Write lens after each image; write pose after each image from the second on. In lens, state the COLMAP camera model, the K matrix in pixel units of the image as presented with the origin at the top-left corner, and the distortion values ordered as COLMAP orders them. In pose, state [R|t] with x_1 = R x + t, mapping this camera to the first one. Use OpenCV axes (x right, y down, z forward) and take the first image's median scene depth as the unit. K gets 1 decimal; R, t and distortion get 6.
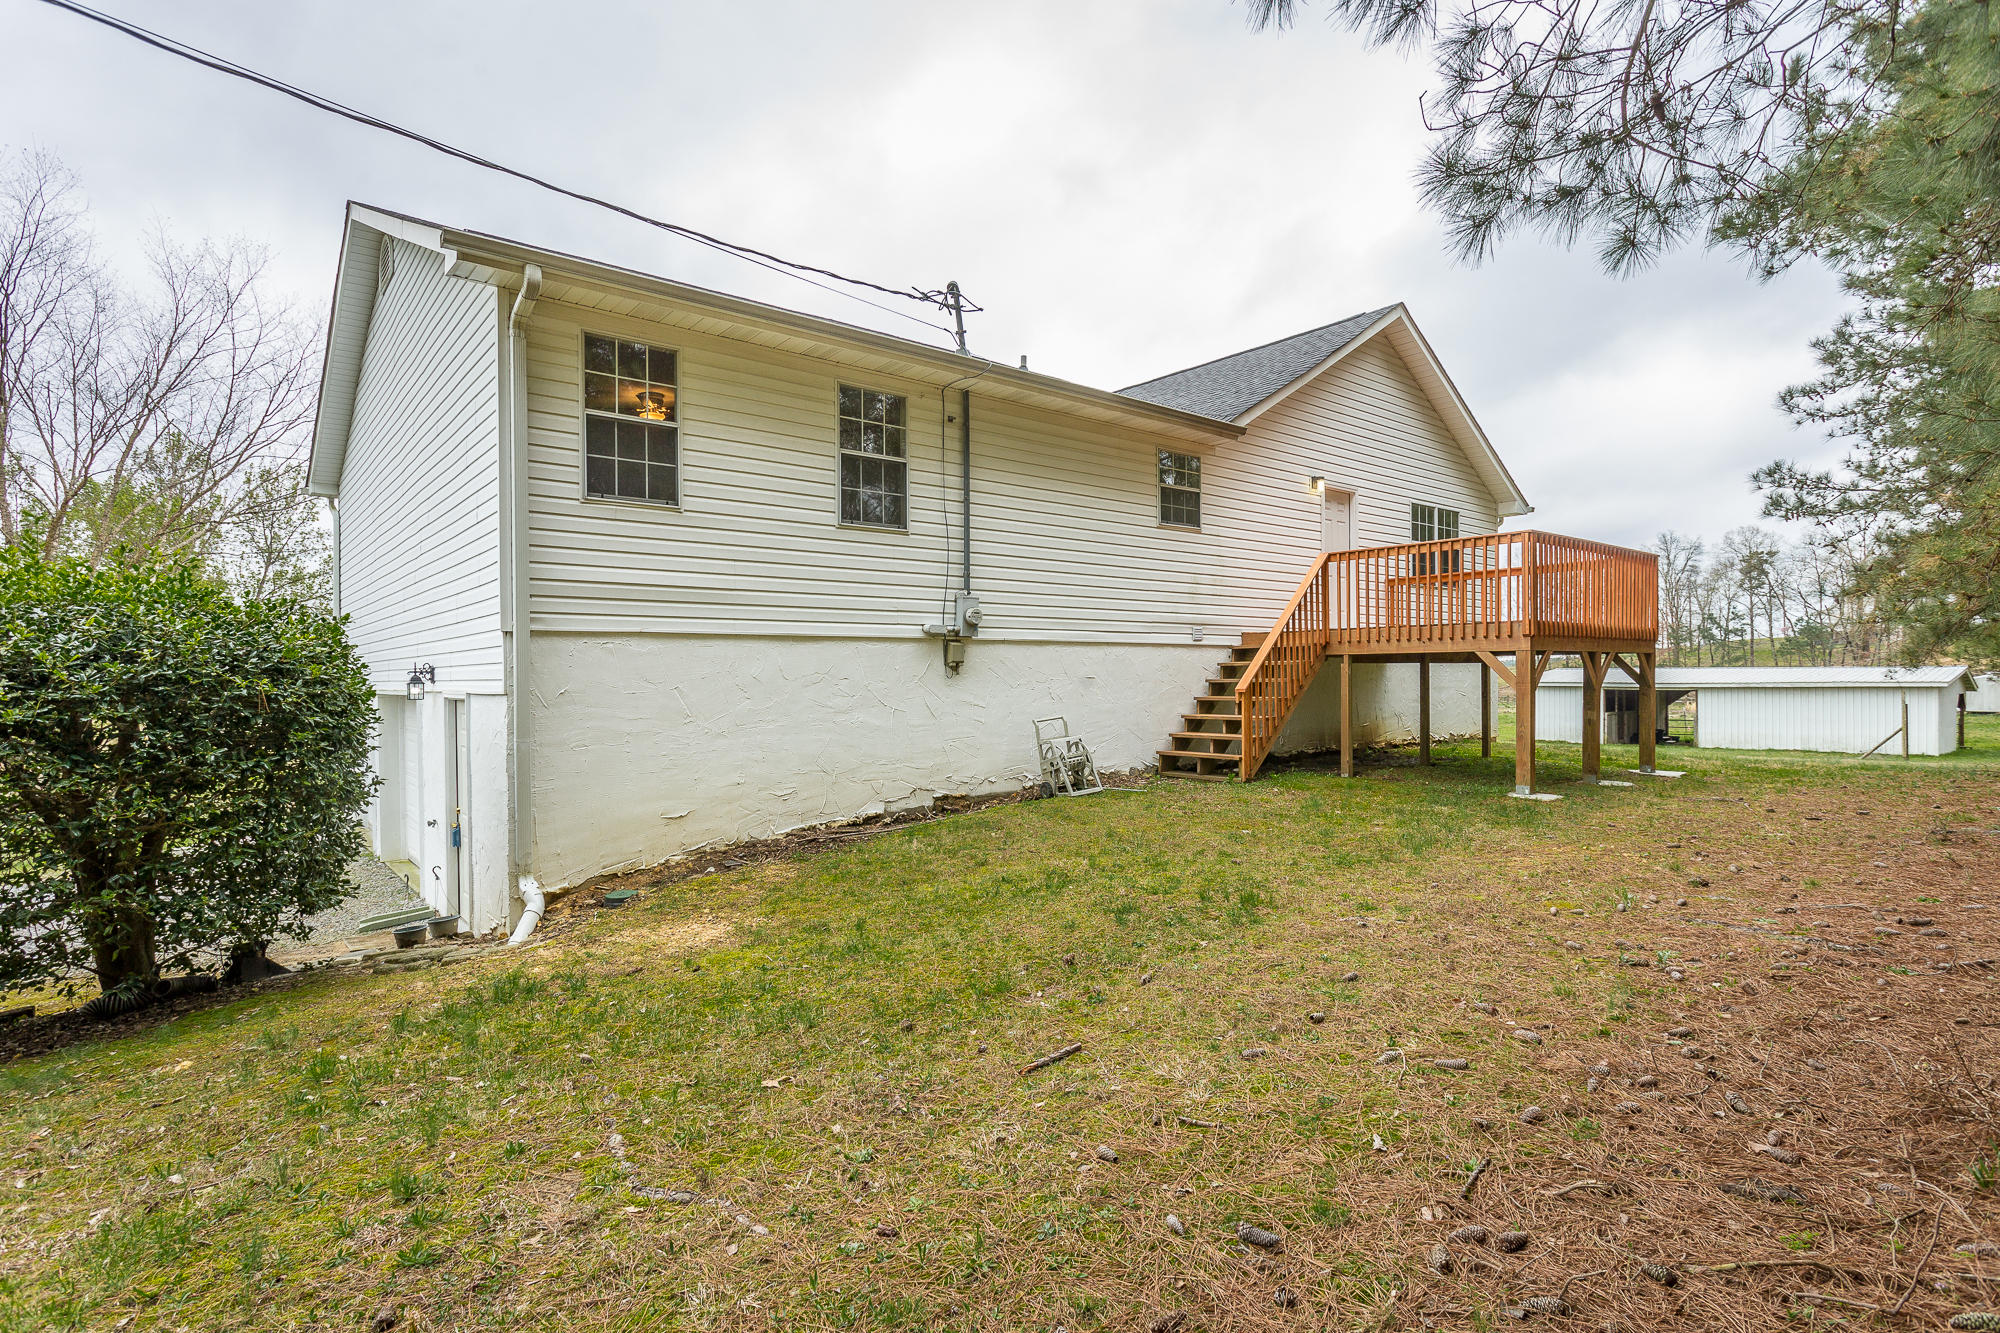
lens RADIAL K [[1061.0, 0, 999.8], [0, 1061.0, 692.1], [0, 0, 1]] dist [-0.004639, 0.000189]
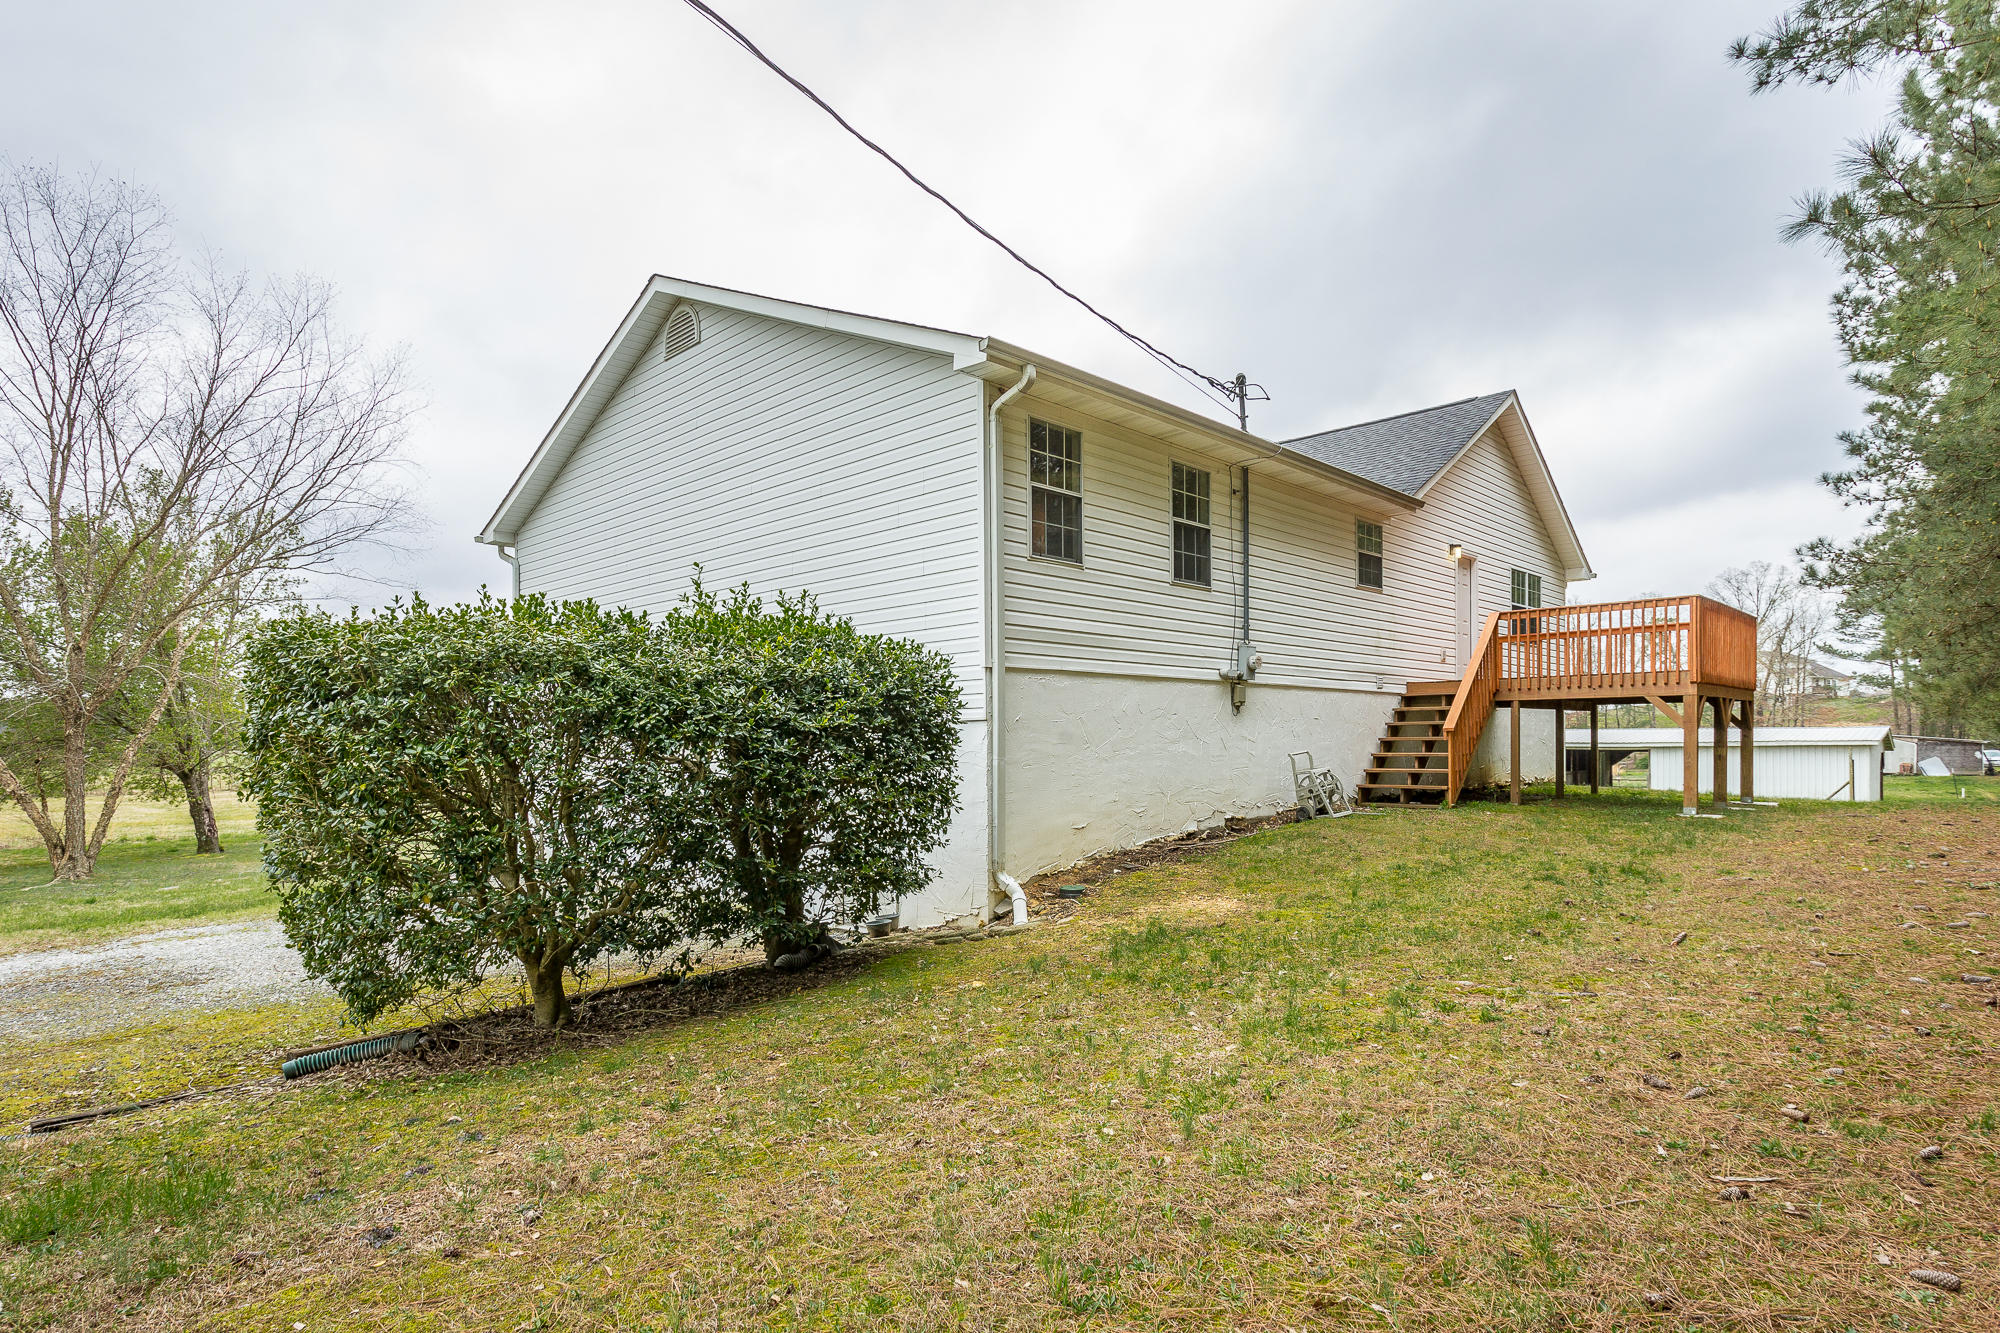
lens RADIAL K [[1127.4, 0, 997.0], [0, 1127.4, 769.9], [0, 0, 1]] dist [-0.001148, 0.000162]
pose [[0.994677, -0.002081, 0.103022, -0.431056], [0.001183, 0.999961, 0.008775, 0.034425], [-0.103037, -0.008606, 0.994640, -0.197532]]
